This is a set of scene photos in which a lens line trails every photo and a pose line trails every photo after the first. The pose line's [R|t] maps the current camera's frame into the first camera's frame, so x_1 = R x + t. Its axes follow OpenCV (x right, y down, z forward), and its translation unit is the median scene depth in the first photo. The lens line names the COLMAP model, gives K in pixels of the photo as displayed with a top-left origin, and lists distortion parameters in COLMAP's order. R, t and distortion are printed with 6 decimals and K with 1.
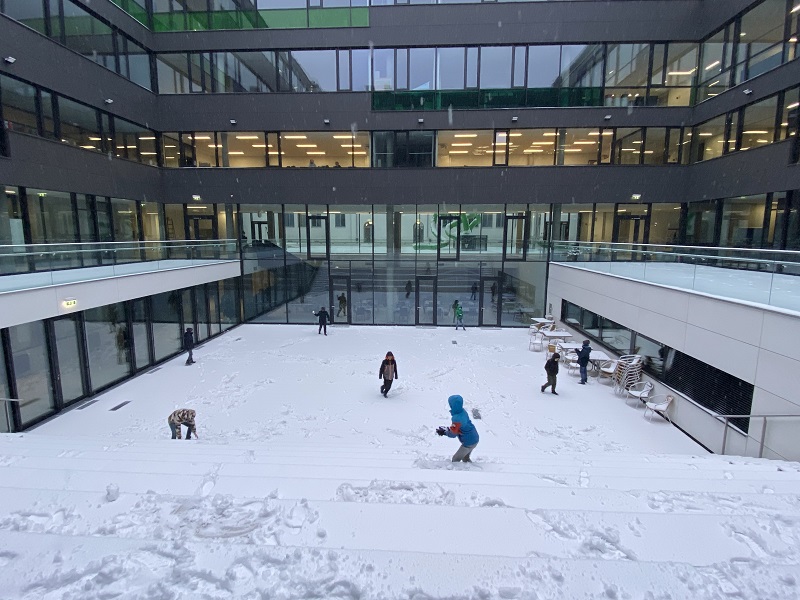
lens RADIAL K [[422.5, 0, 400.0], [0, 422.5, 300.0], [0, 0, 1]] dist [-0.000574, -0.000724]
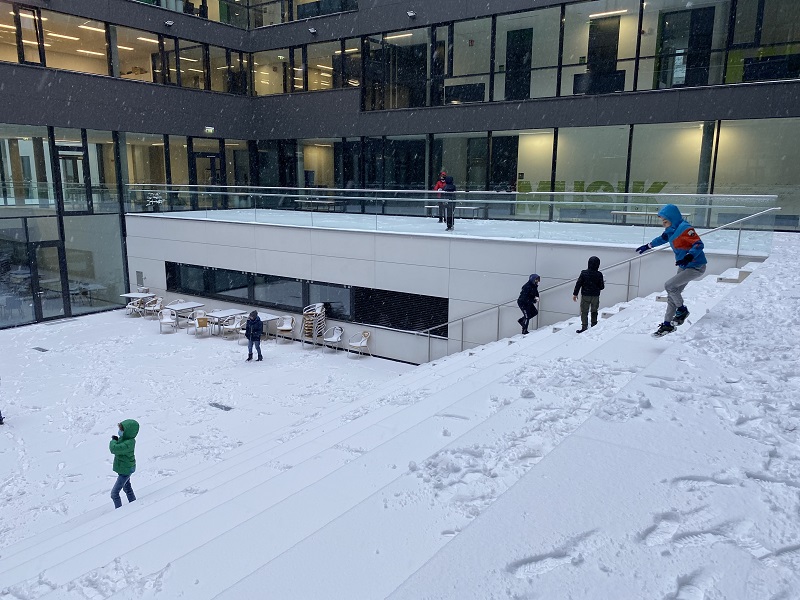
lens RADIAL K [[632.3, 0, 400.0], [0, 632.3, 300.0], [0, 0, 1]] dist [-0.005032, 0.002729]
pose [[0.521044, -0.160202, 0.838361, -0.559961], [0.124670, 0.985978, 0.110927, -0.012713], [-0.844376, 0.046721, 0.533710, 0.080390]]
